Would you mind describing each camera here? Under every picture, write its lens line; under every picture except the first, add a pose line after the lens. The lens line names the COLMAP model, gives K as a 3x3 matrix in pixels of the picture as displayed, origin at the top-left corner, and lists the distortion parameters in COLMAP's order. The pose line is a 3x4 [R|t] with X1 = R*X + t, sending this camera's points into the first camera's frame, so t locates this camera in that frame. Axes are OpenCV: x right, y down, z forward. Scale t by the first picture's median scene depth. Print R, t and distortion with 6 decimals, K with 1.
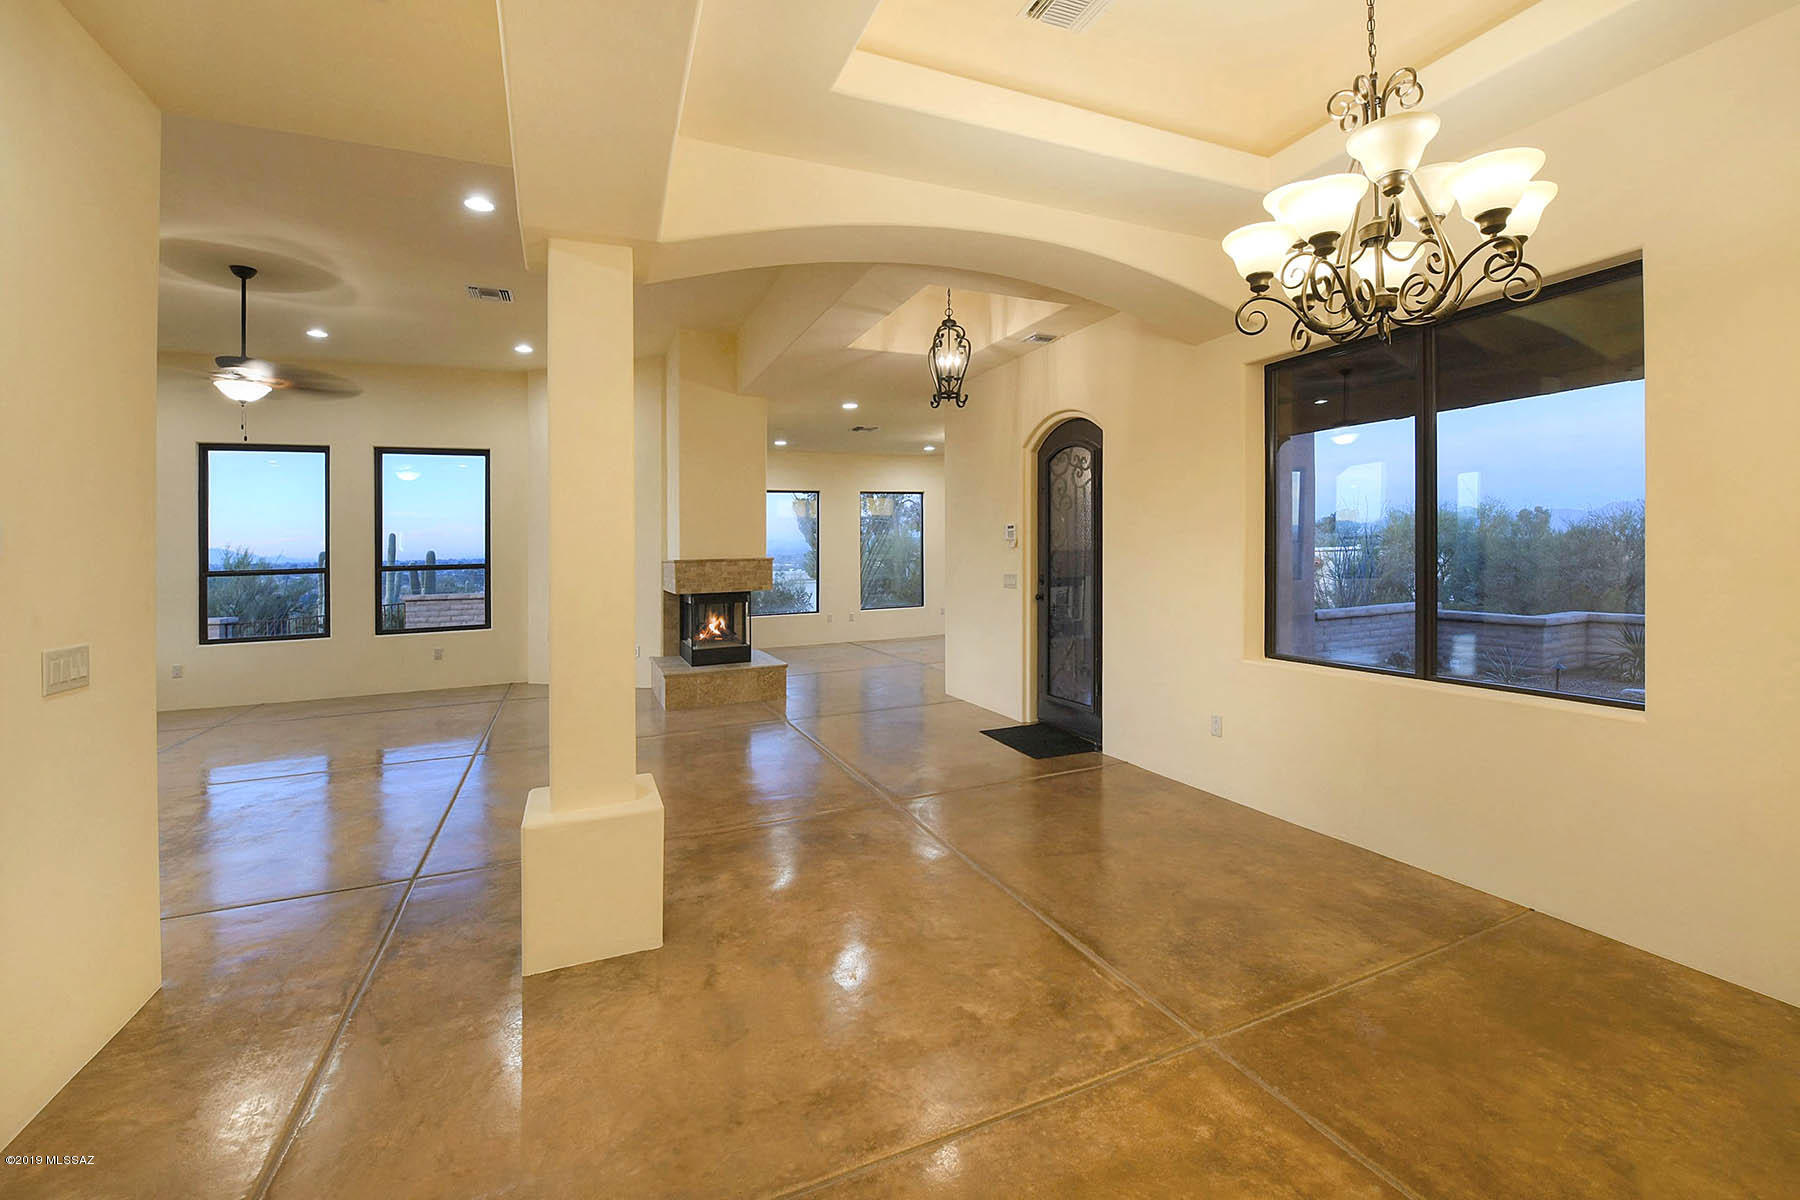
lens RADIAL K [[776.5, 0, 906.8], [0, 776.5, 552.5], [0, 0, 1]] dist [-0.010225, -0.002070]
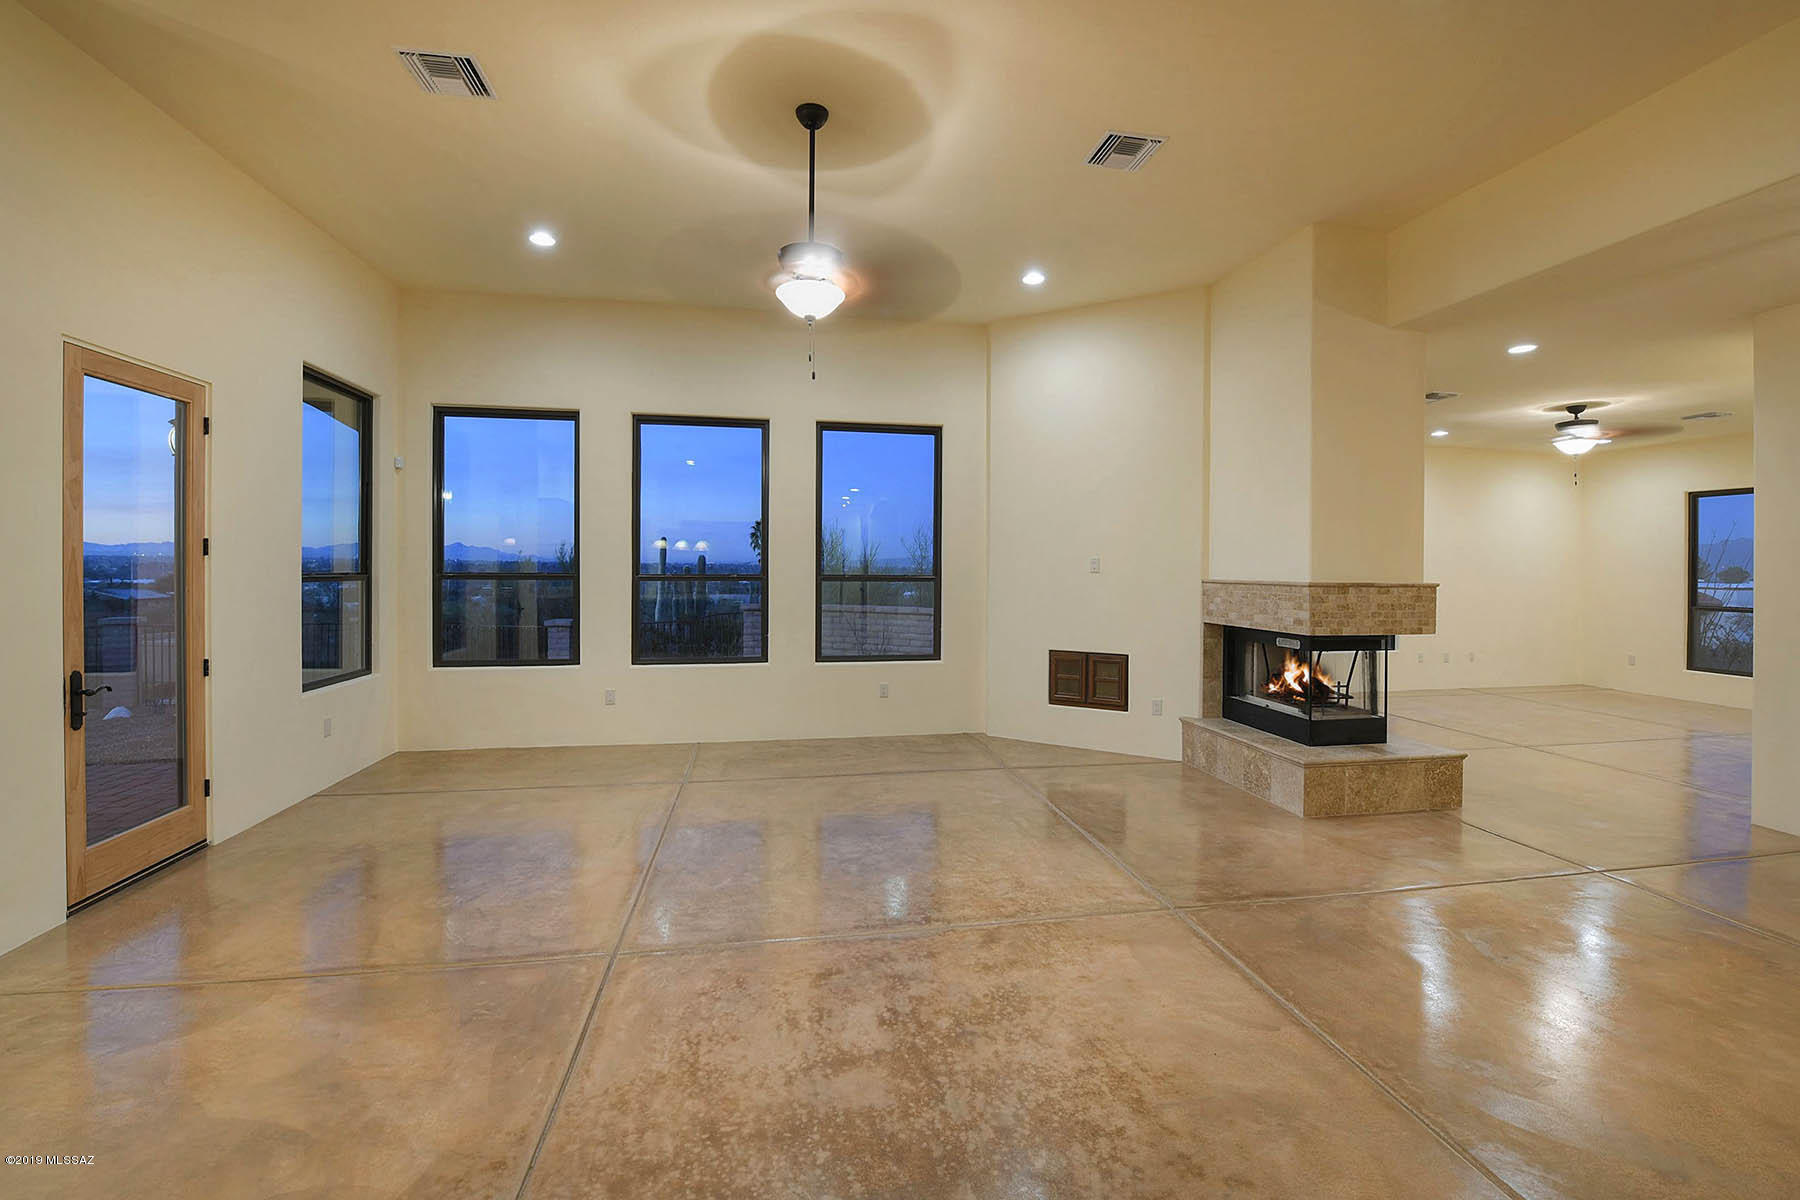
lens RADIAL K [[776.5, 0, 869.6], [0, 776.5, 574.1], [0, 0, 1]] dist [-0.010225, -0.002070]
pose [[0.960718, 0.042248, -0.274293, -0.464159], [-0.037347, 0.999036, 0.023066, 0.002246], [0.275003, -0.011916, 0.961369, 0.282960]]
